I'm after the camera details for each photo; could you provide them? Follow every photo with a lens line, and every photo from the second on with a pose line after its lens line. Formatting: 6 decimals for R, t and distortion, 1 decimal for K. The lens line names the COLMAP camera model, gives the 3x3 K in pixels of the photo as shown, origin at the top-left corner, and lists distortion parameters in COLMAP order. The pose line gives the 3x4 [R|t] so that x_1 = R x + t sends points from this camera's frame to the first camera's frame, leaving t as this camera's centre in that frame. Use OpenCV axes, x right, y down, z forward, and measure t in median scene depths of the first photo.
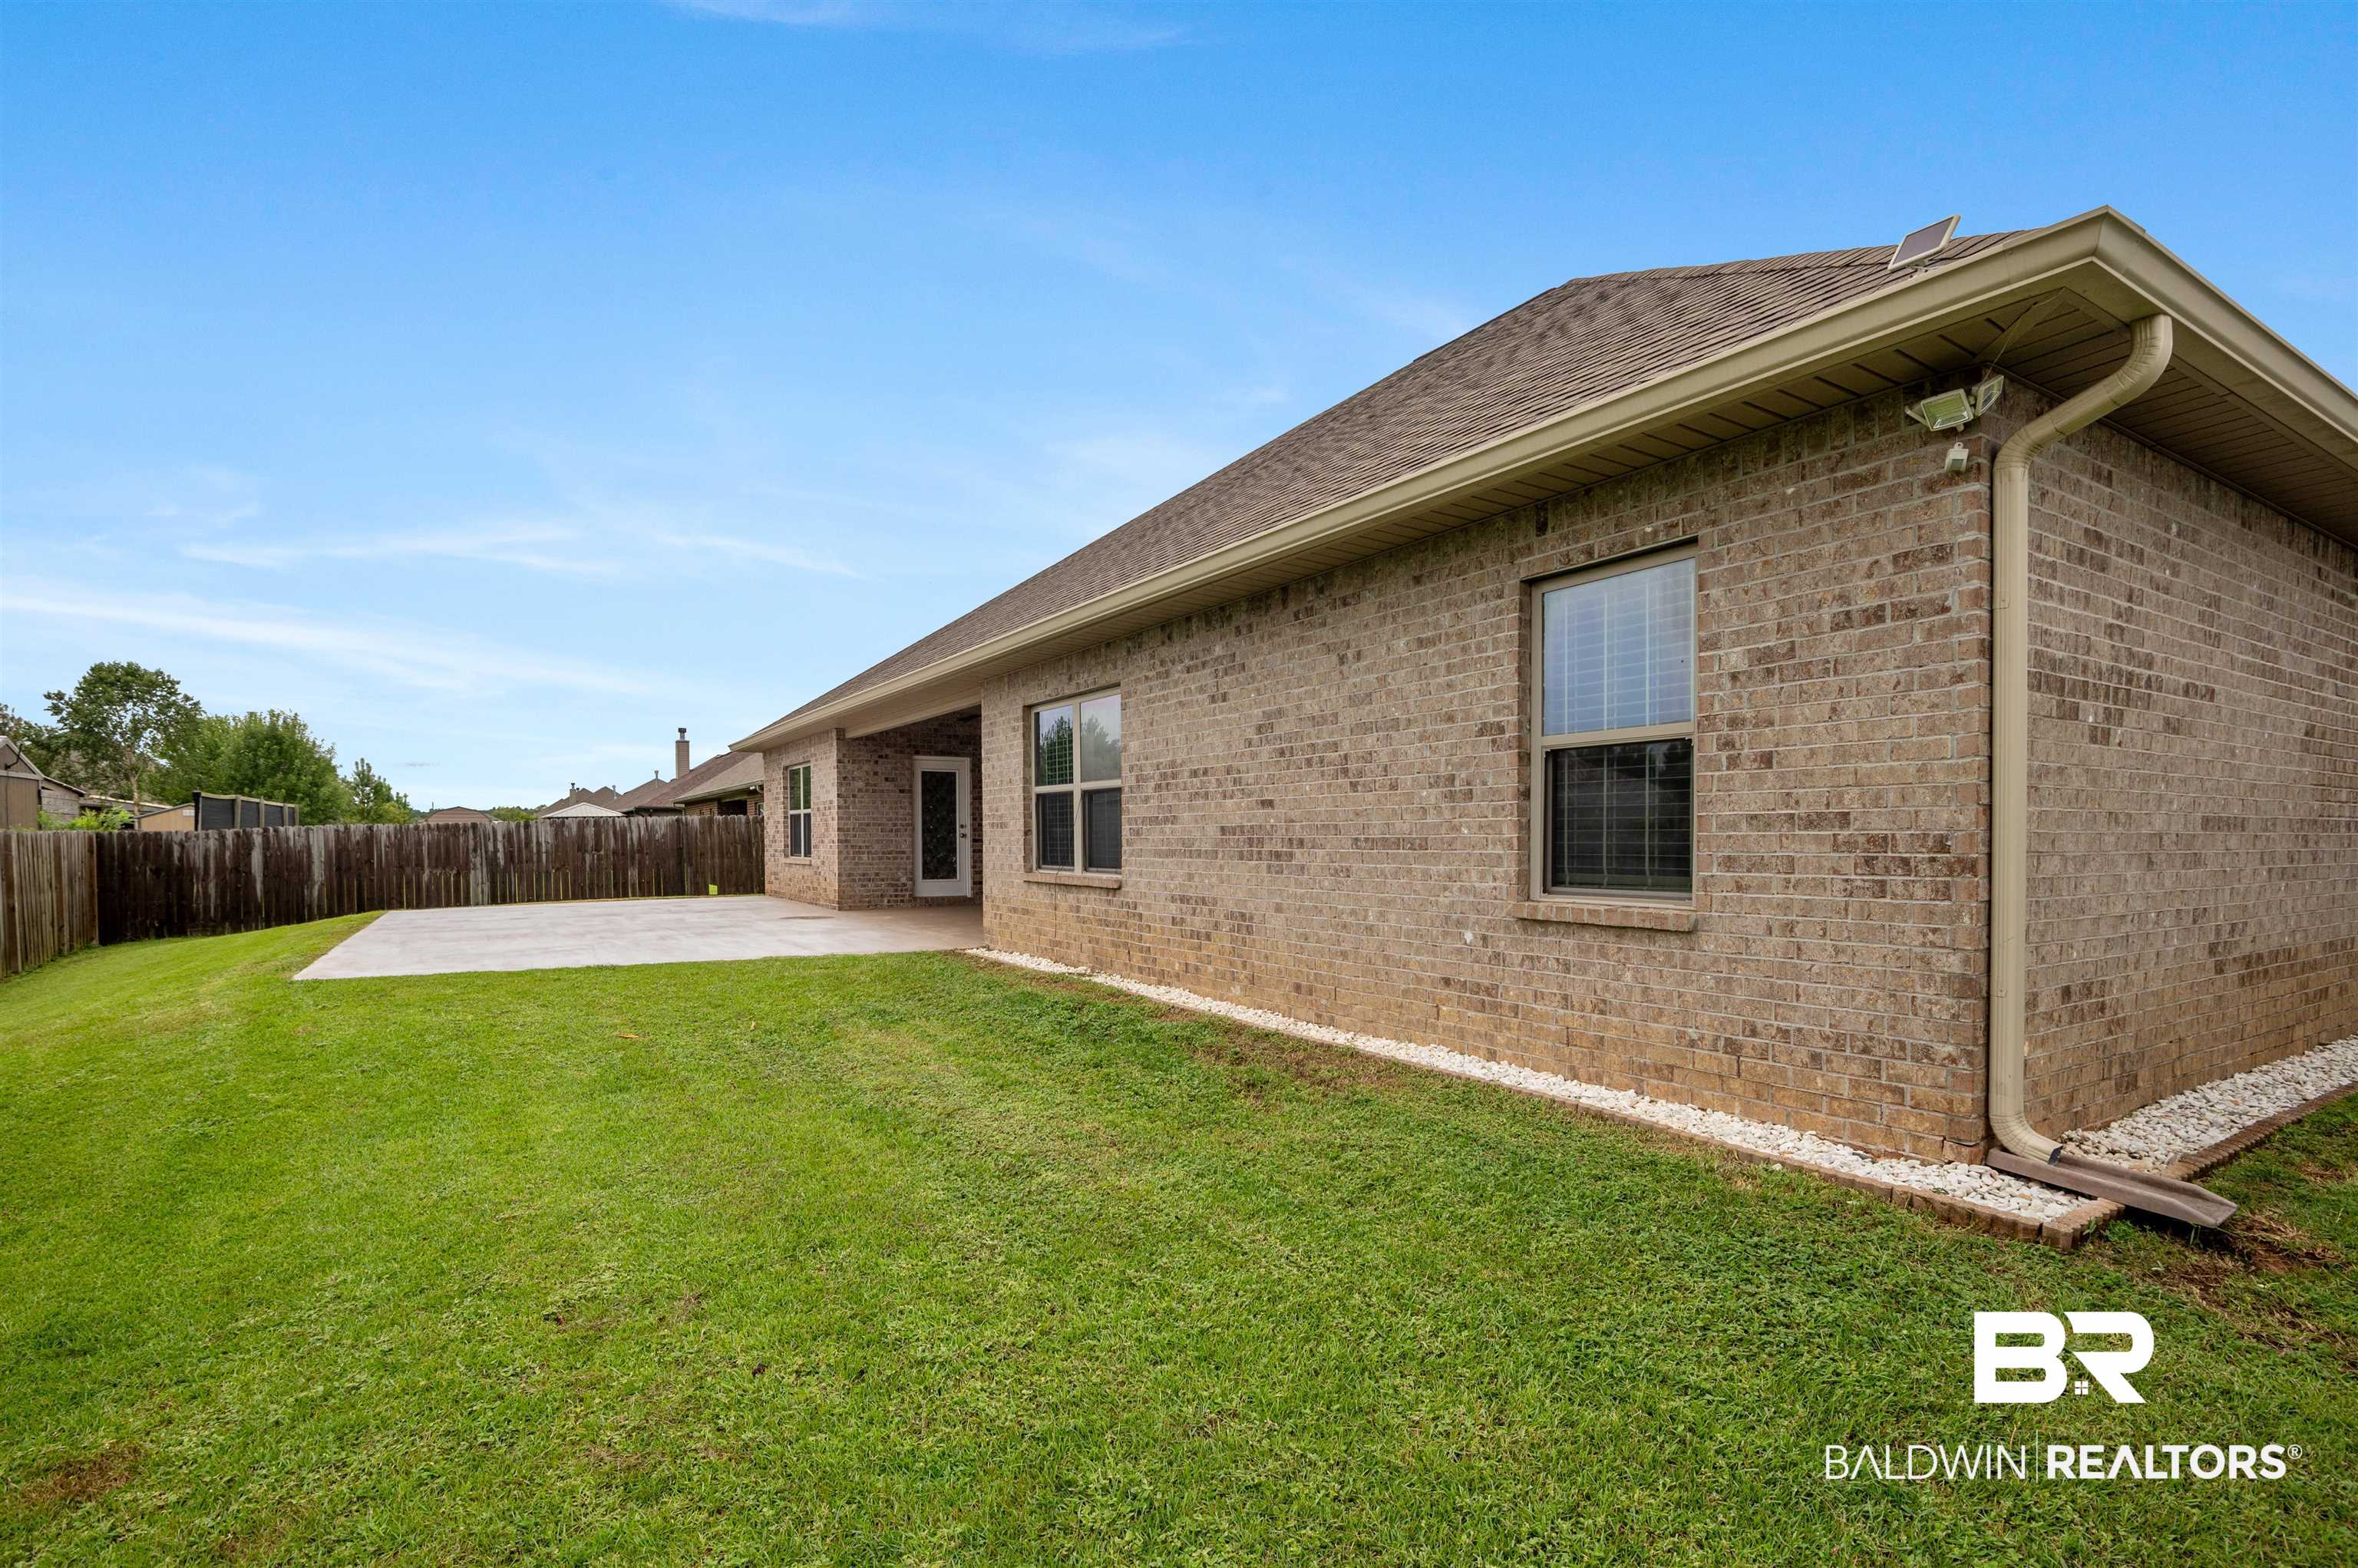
lens RADIAL K [[1083.7, 0, 1175.9], [0, 1083.7, 858.9], [0, 0, 1]] dist [-0.004977, -0.000421]
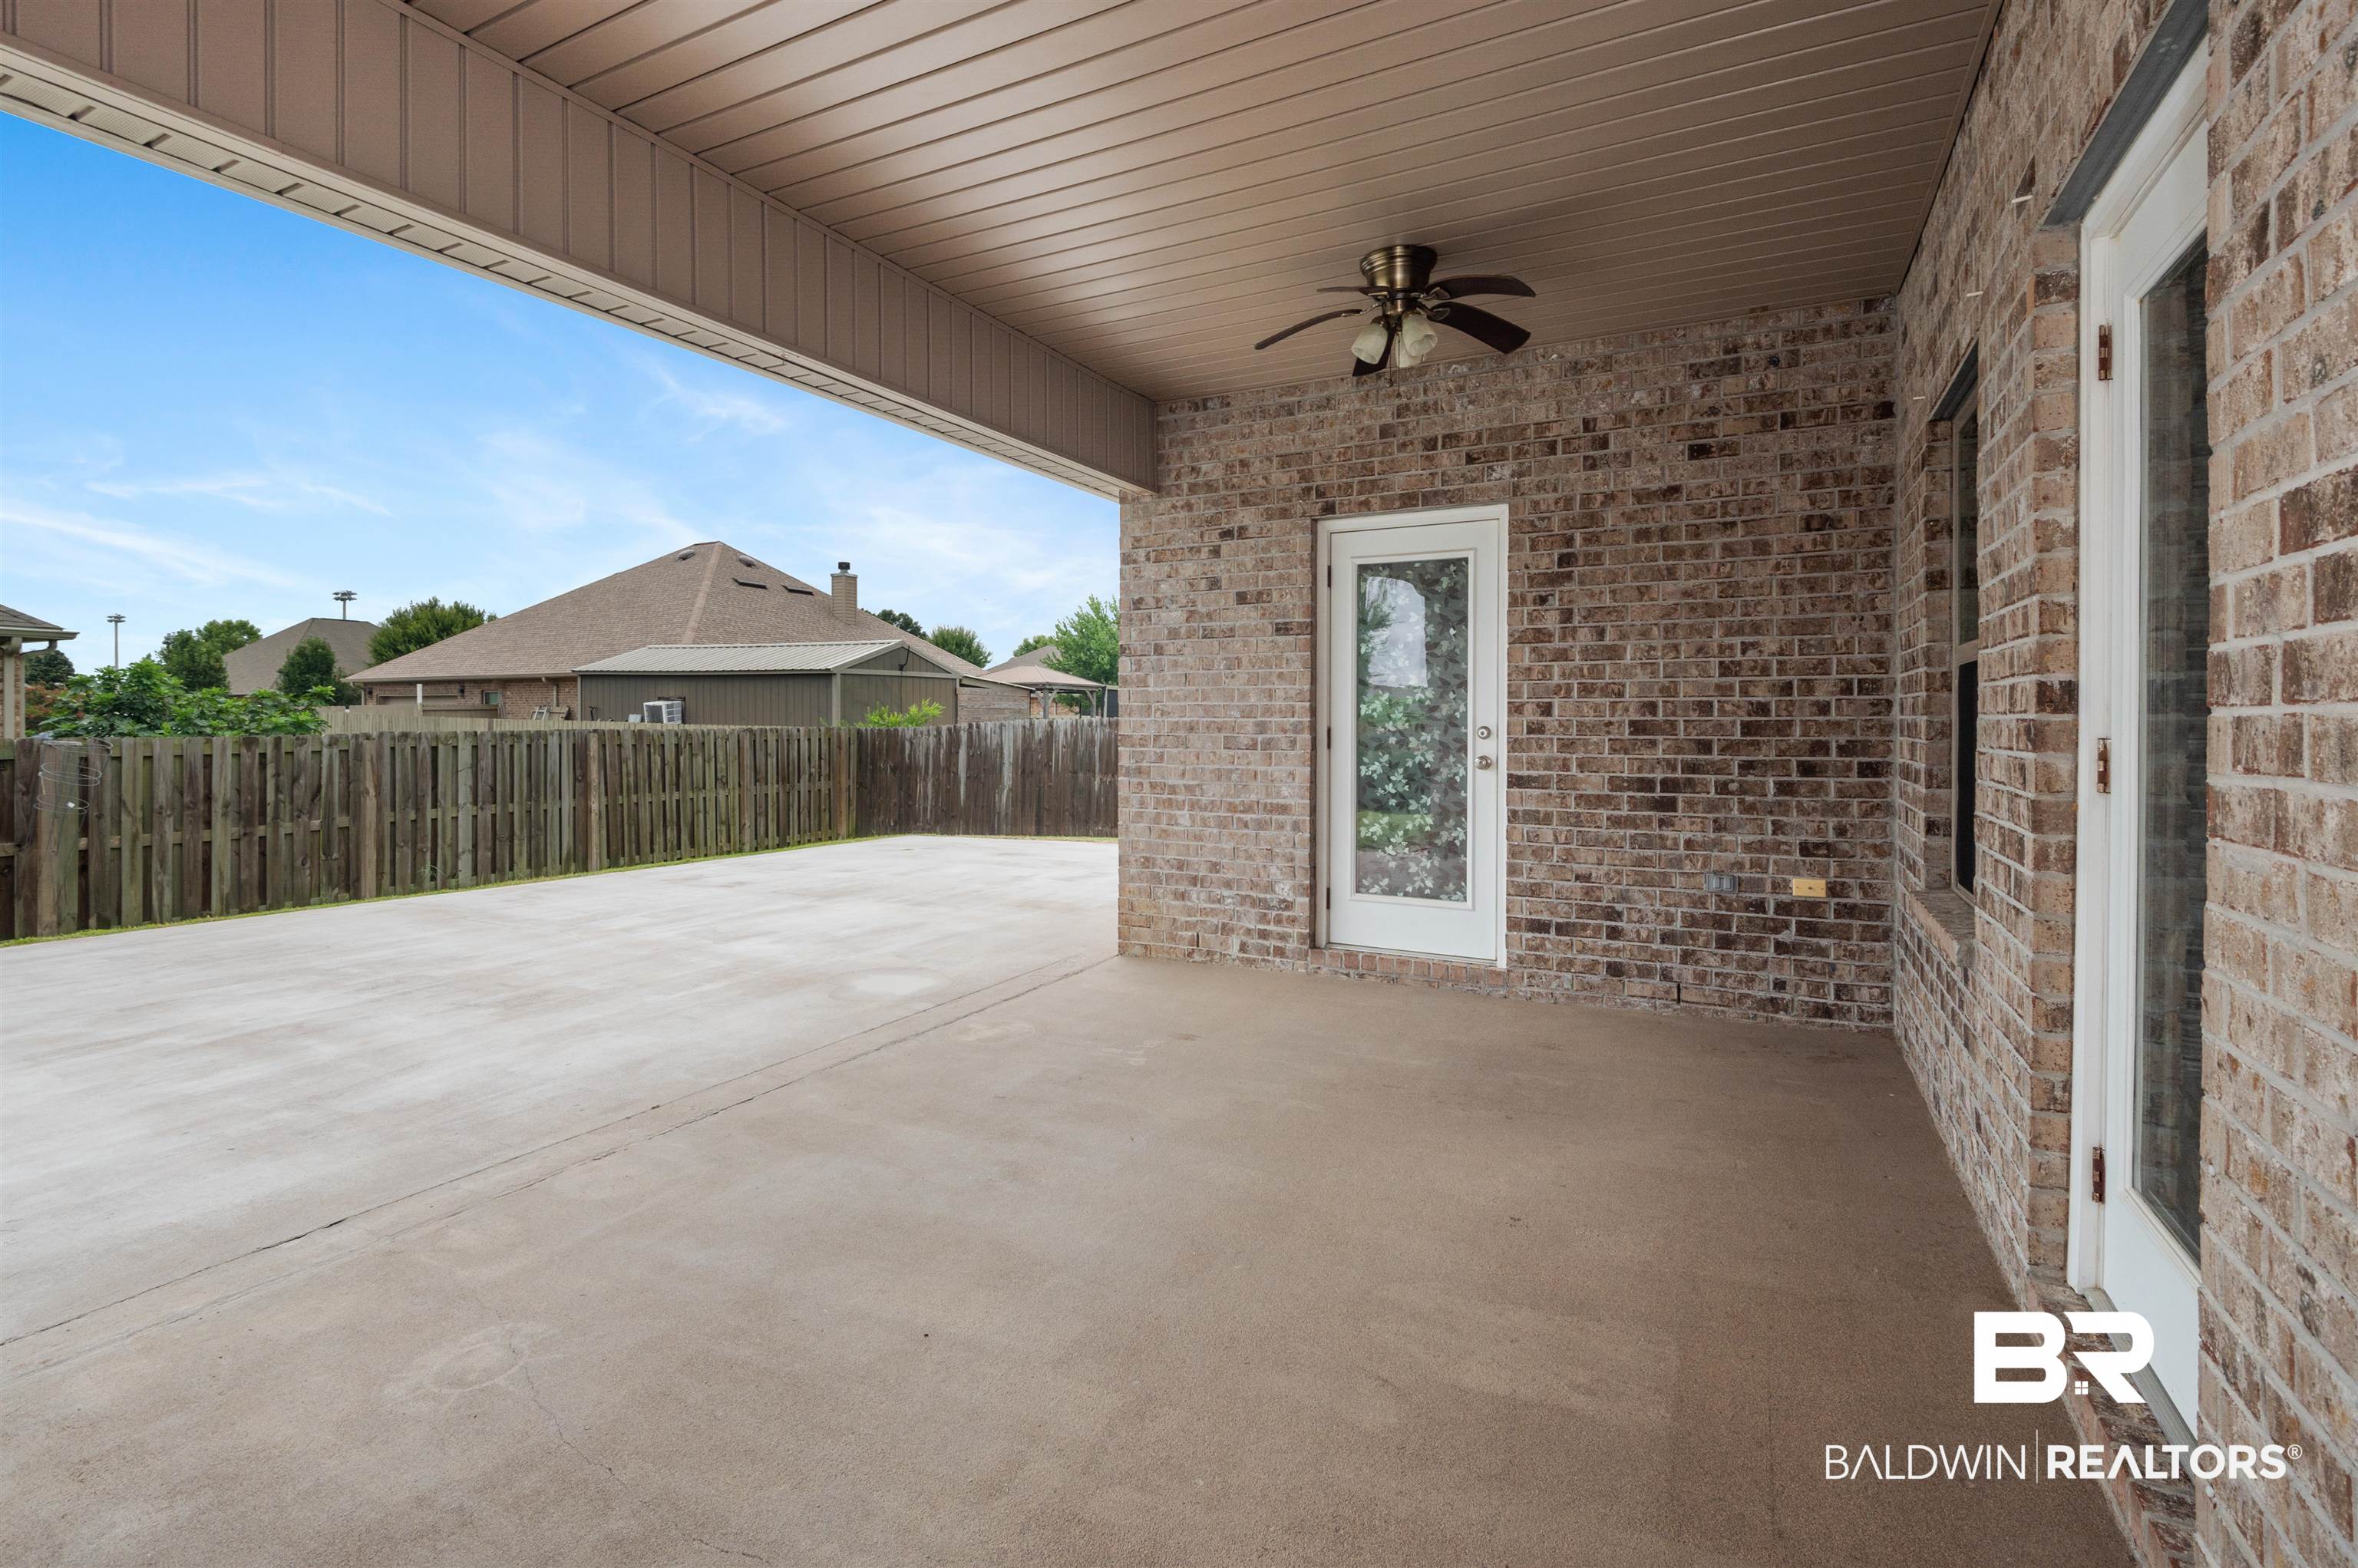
lens RADIAL K [[1083.7, 0, 1195.5], [0, 1083.7, 735.5], [0, 0, 1]] dist [-0.004977, -0.000421]
pose [[0.512689, 0.014381, -0.858454, 0.022111], [-0.021381, 0.999763, 0.003979, -0.026944], [0.858308, 0.016314, 0.512876, 0.721444]]
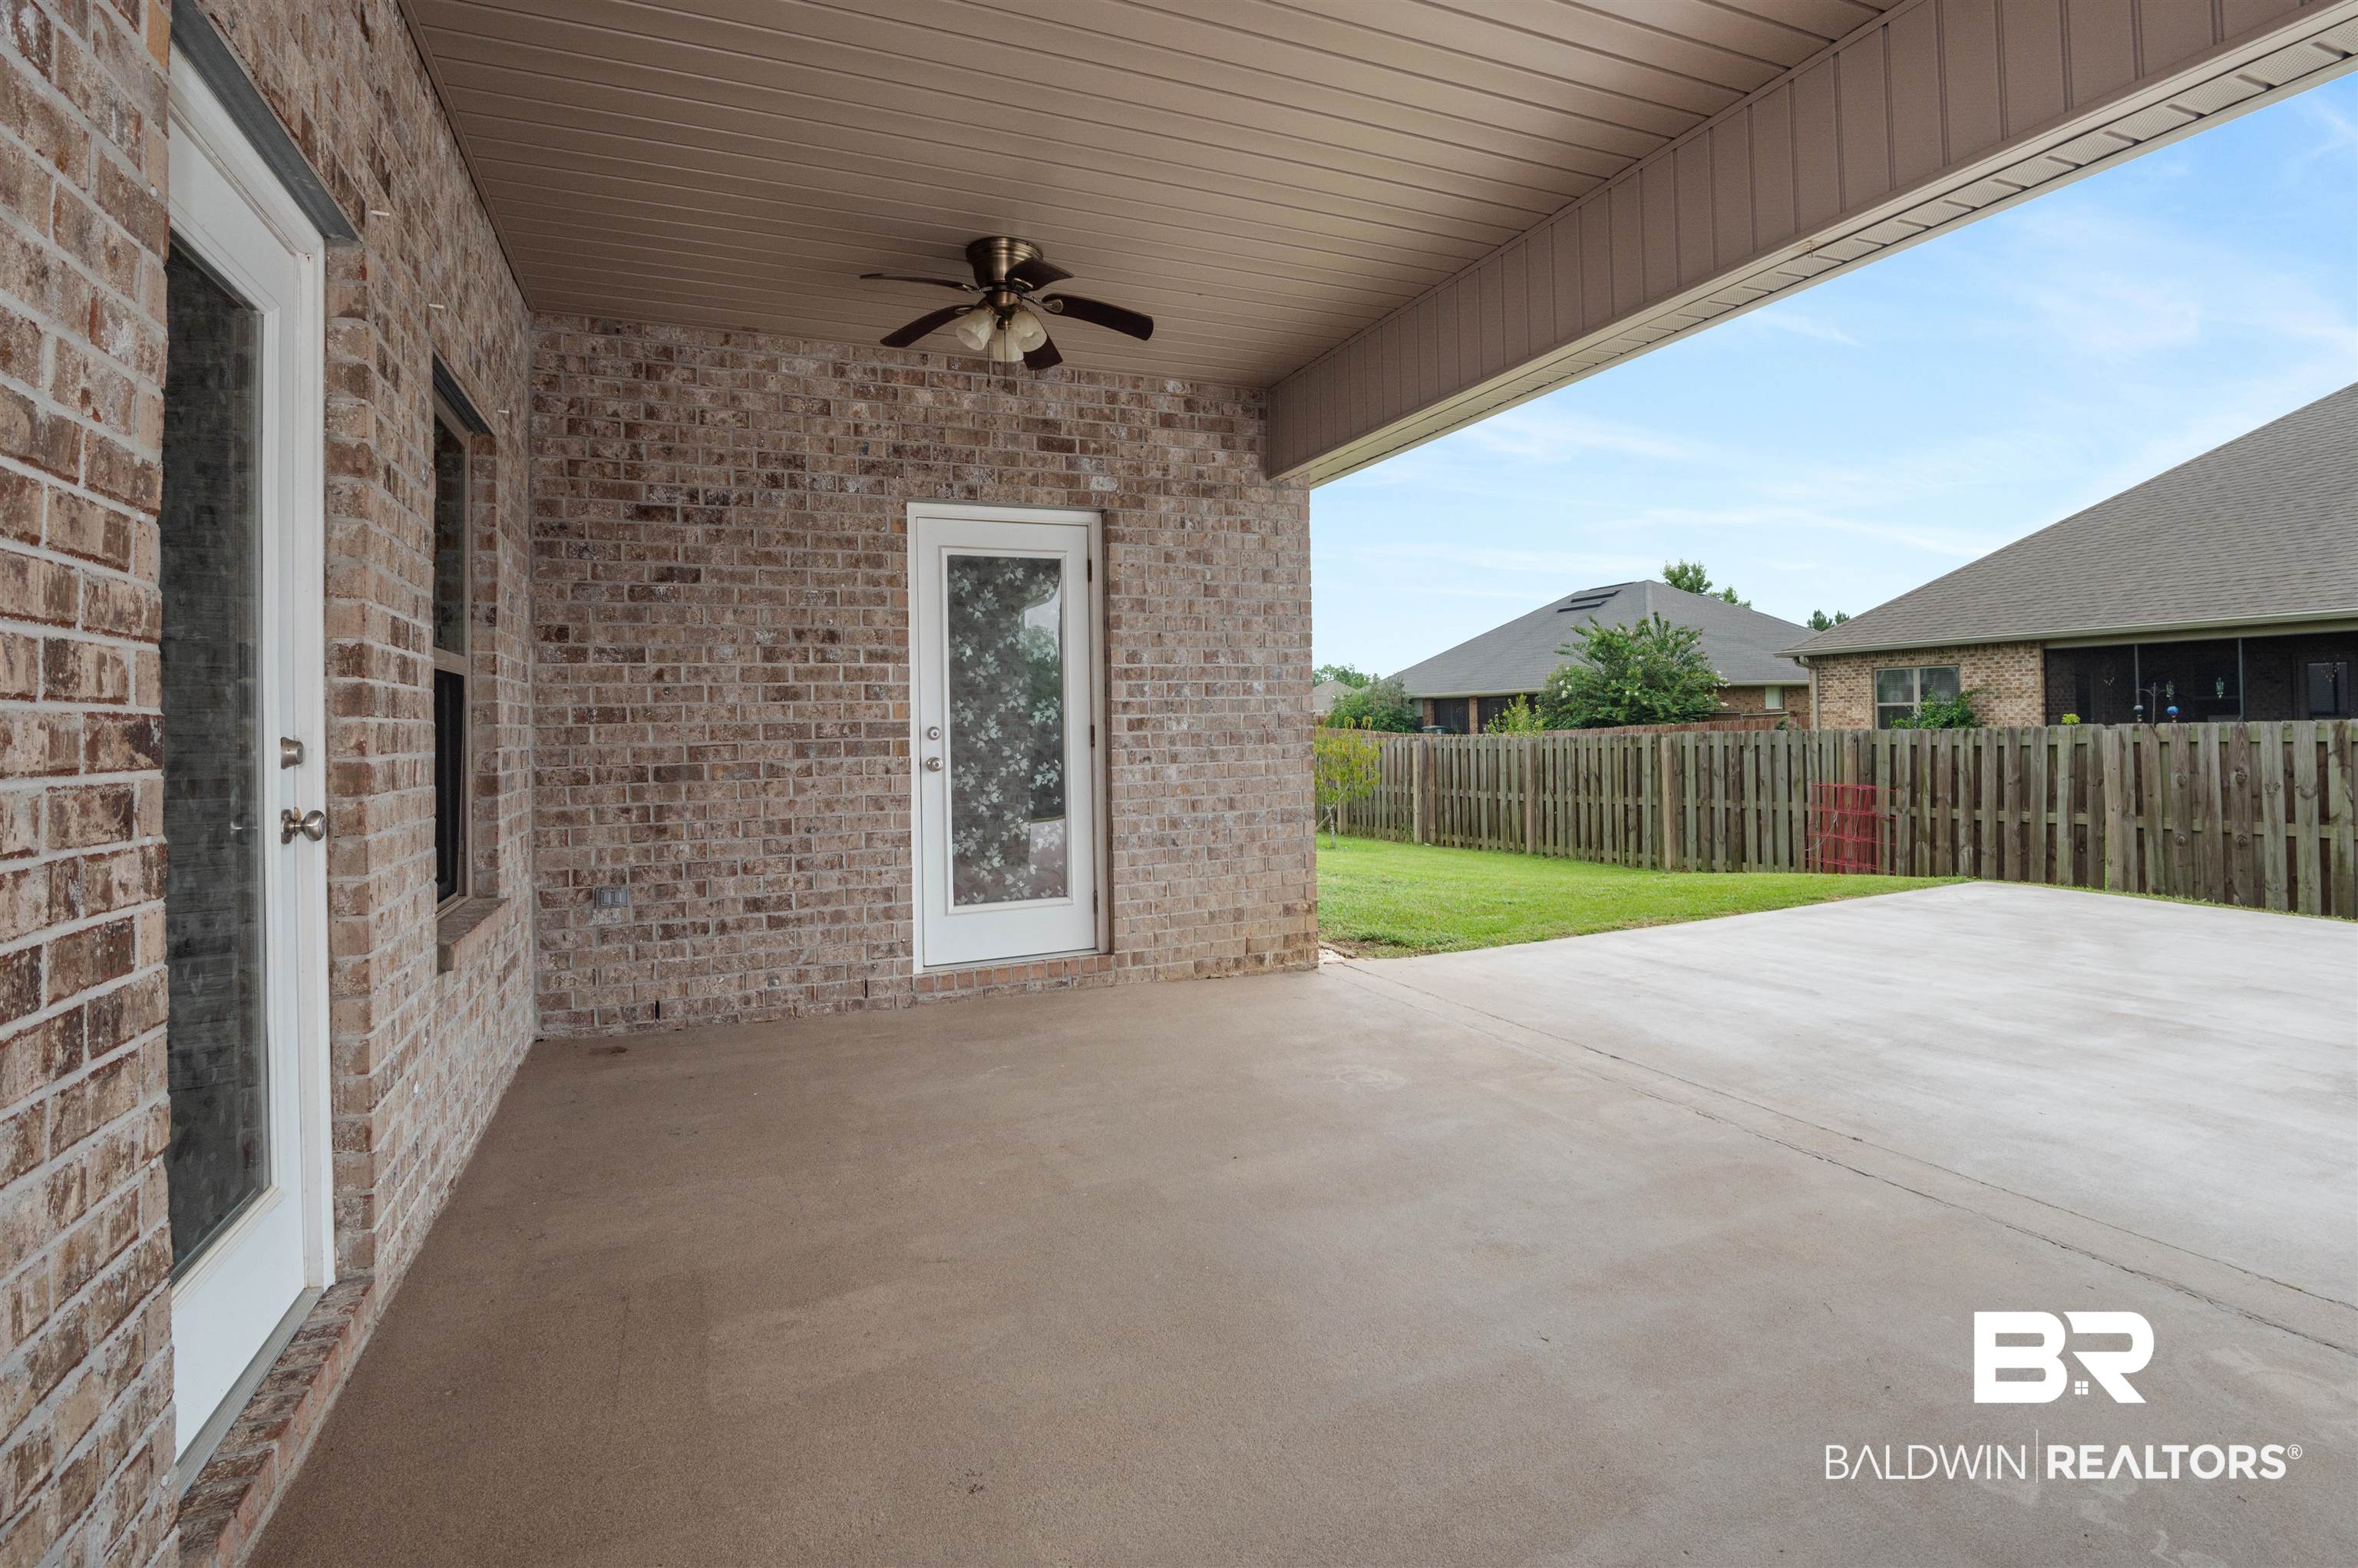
lens RADIAL K [[1083.7, 0, 1156.9], [0, 1083.7, 712.8], [0, 0, 1]] dist [-0.004977, -0.000421]
pose [[-0.985961, 0.023976, 0.165248, -0.116499], [0.026009, 0.999610, 0.010150, -0.029591], [-0.164940, 0.014305, -0.986200, 0.928860]]
